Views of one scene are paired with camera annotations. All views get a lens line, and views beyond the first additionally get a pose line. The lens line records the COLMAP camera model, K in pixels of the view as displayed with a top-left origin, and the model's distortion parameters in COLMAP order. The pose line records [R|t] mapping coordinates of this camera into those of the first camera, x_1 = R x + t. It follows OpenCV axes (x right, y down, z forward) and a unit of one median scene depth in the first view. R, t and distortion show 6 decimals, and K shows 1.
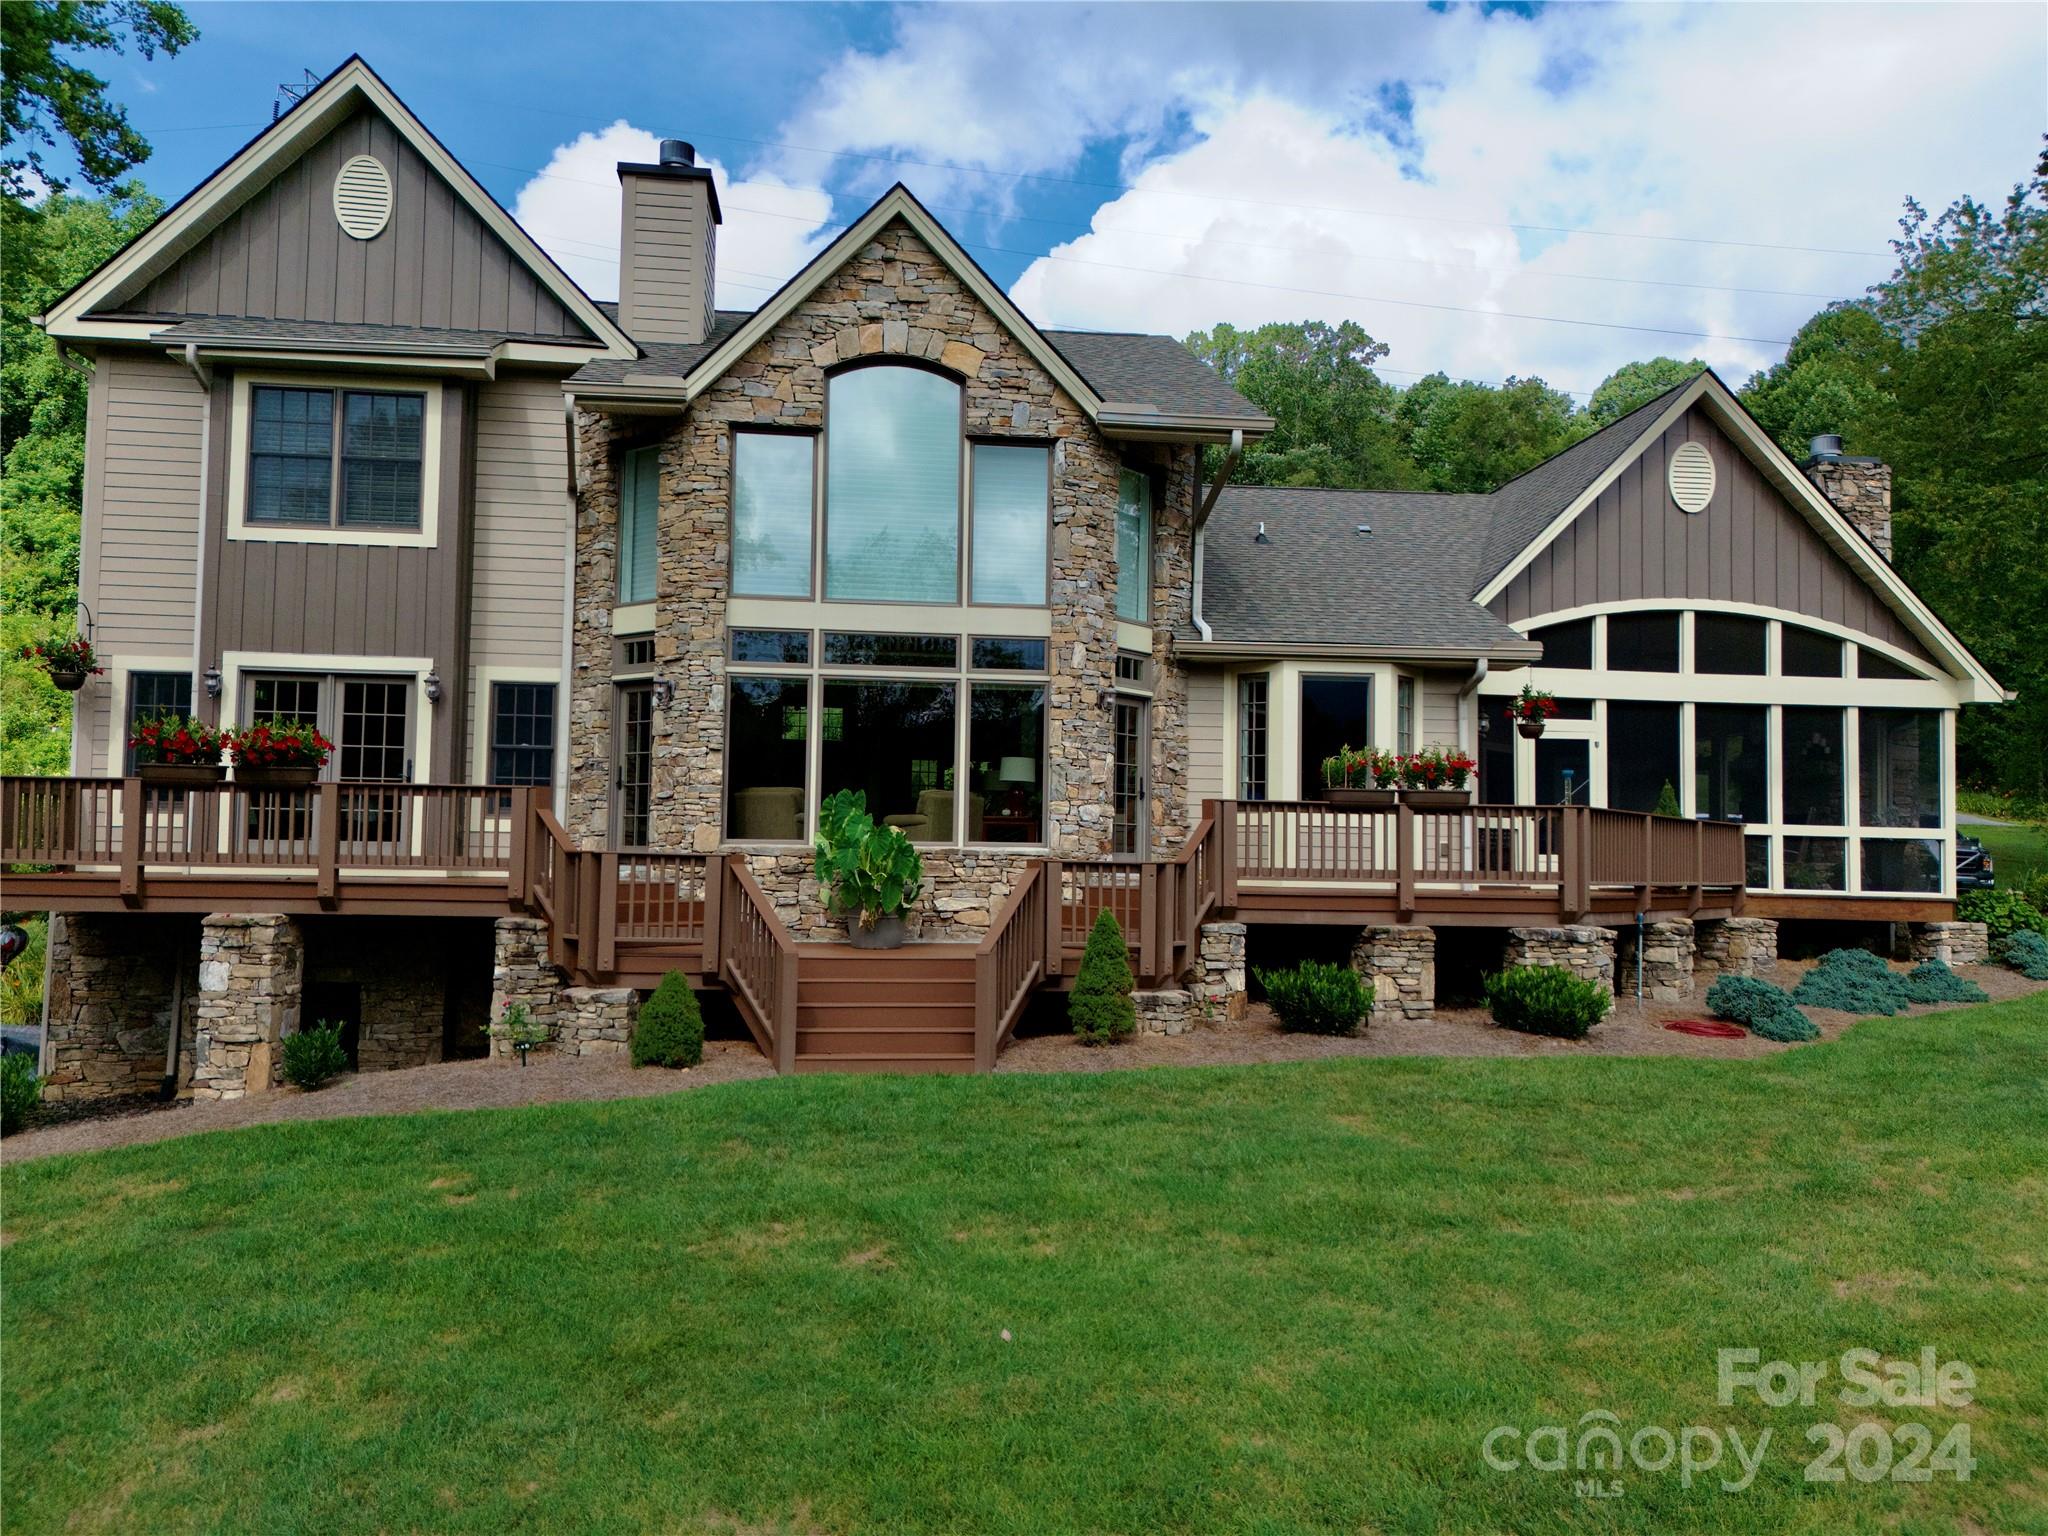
lens RADIAL K [[1510.7, 0, 1024.0], [0, 1510.7, 768.0], [0, 0, 1]] dist [0.083744, -0.090605]
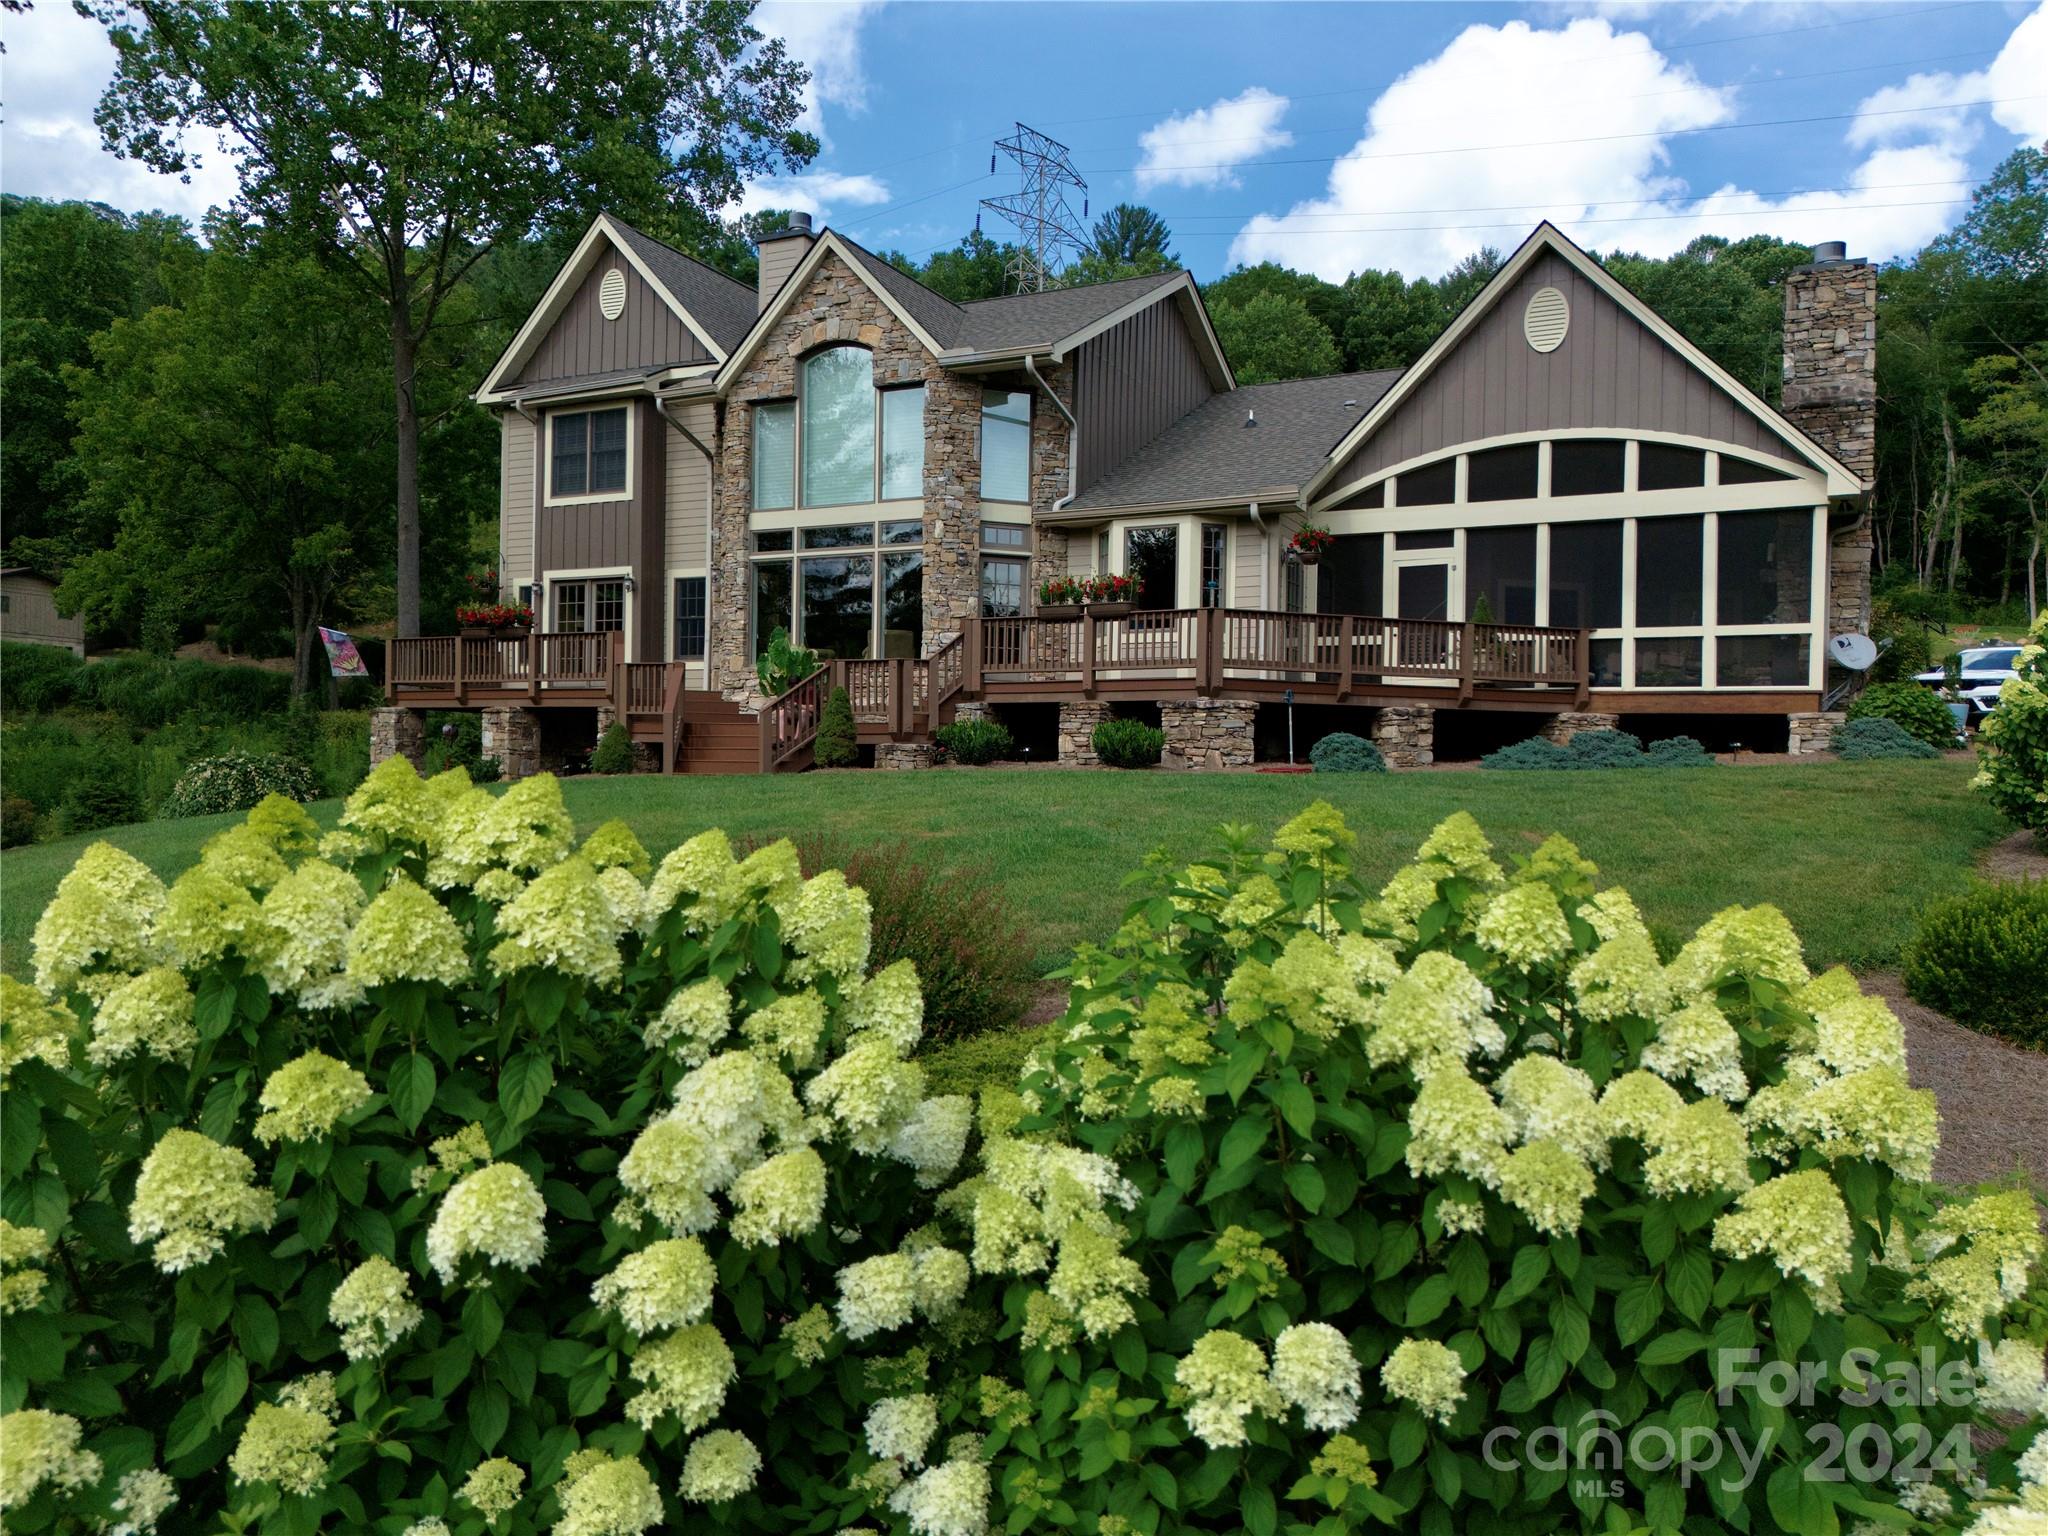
lens RADIAL K [[1510.7, 0, 1024.0], [0, 1510.7, 768.0], [0, 0, 1]] dist [0.083744, -0.090605]
pose [[0.841483, -0.007852, -0.540227, 0.723005], [0.027560, 0.999216, 0.028406, 0.094600], [0.539580, -0.038792, 0.841040, -0.154858]]
